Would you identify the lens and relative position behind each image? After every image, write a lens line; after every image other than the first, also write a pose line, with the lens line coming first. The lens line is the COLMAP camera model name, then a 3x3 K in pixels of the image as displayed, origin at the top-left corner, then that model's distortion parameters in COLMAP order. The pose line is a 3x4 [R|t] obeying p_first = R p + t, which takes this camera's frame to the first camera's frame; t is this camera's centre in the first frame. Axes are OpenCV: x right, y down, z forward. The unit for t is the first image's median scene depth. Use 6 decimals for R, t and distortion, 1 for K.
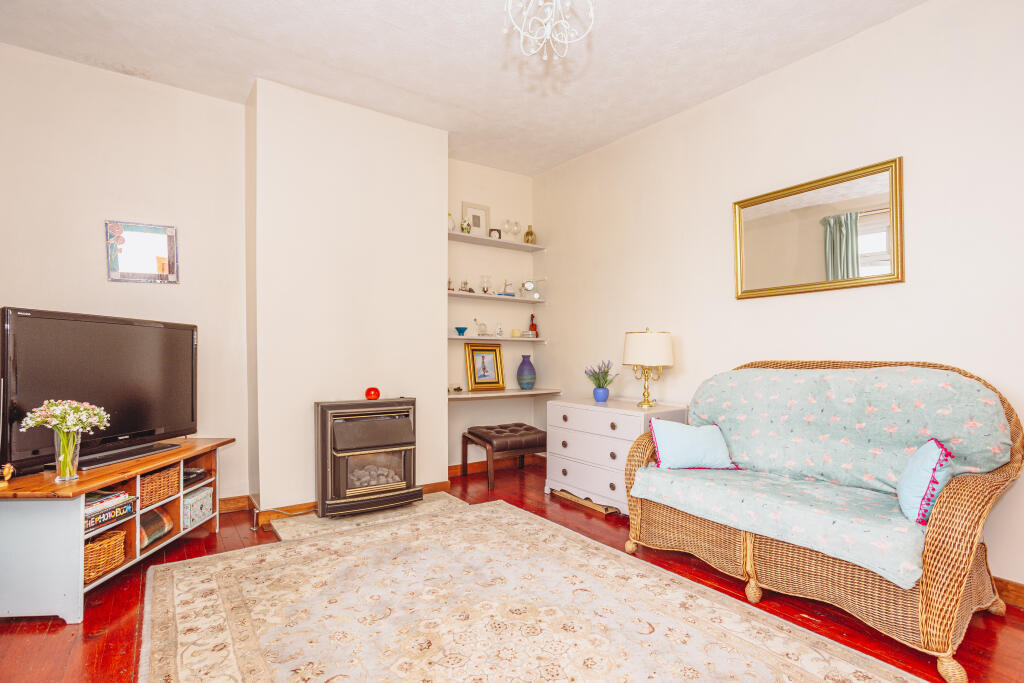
lens RADIAL K [[498.7, 0, 525.9], [0, 498.7, 359.0], [0, 0, 1]] dist [-0.034746, 0.016326]
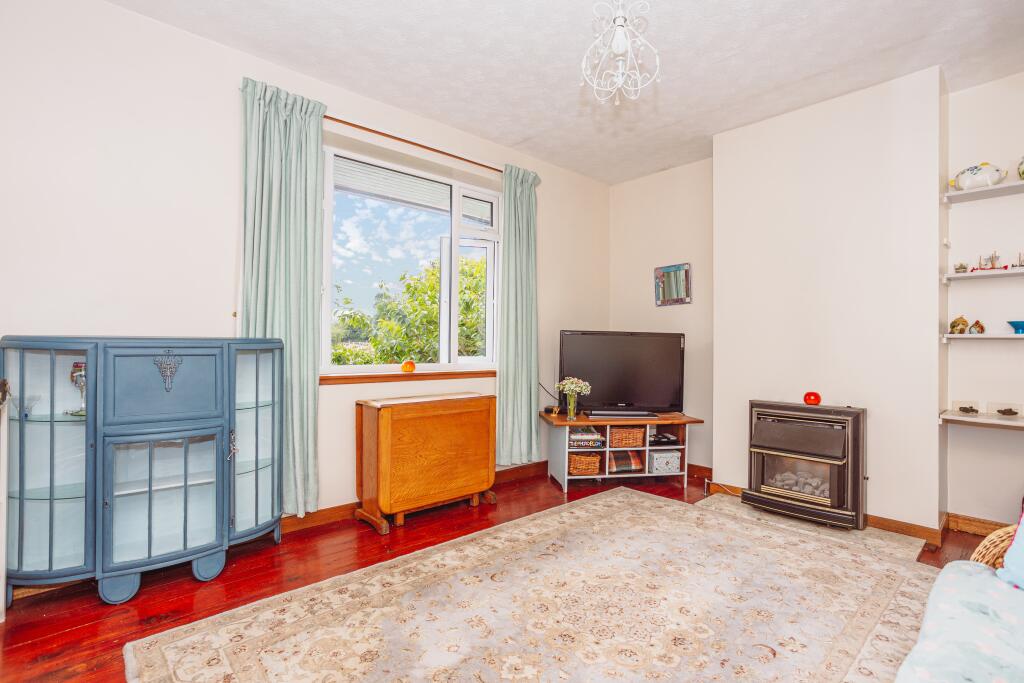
lens RADIAL K [[498.7, 0, 509.0], [0, 498.7, 344.3], [0, 0, 1]] dist [-0.034746, 0.016326]
pose [[0.113630, -0.008405, -0.993488, 0.689923], [-0.023642, 0.999658, -0.011161, -0.012366], [0.993242, 0.024756, 0.113392, 0.373838]]
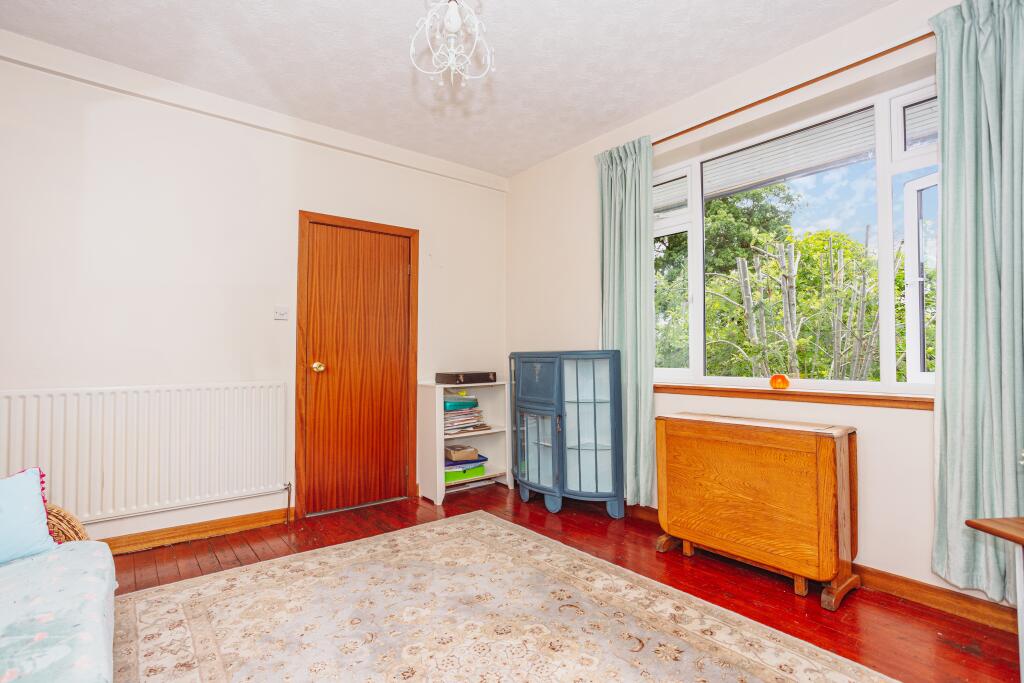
lens RADIAL K [[498.7, 0, 508.4], [0, 498.7, 352.0], [0, 0, 1]] dist [-0.034746, 0.016326]
pose [[-0.999467, -0.000395, -0.032633, -0.027907], [-0.000606, 0.999979, 0.006466, -0.027869], [0.032630, 0.006482, -0.999446, 1.216020]]
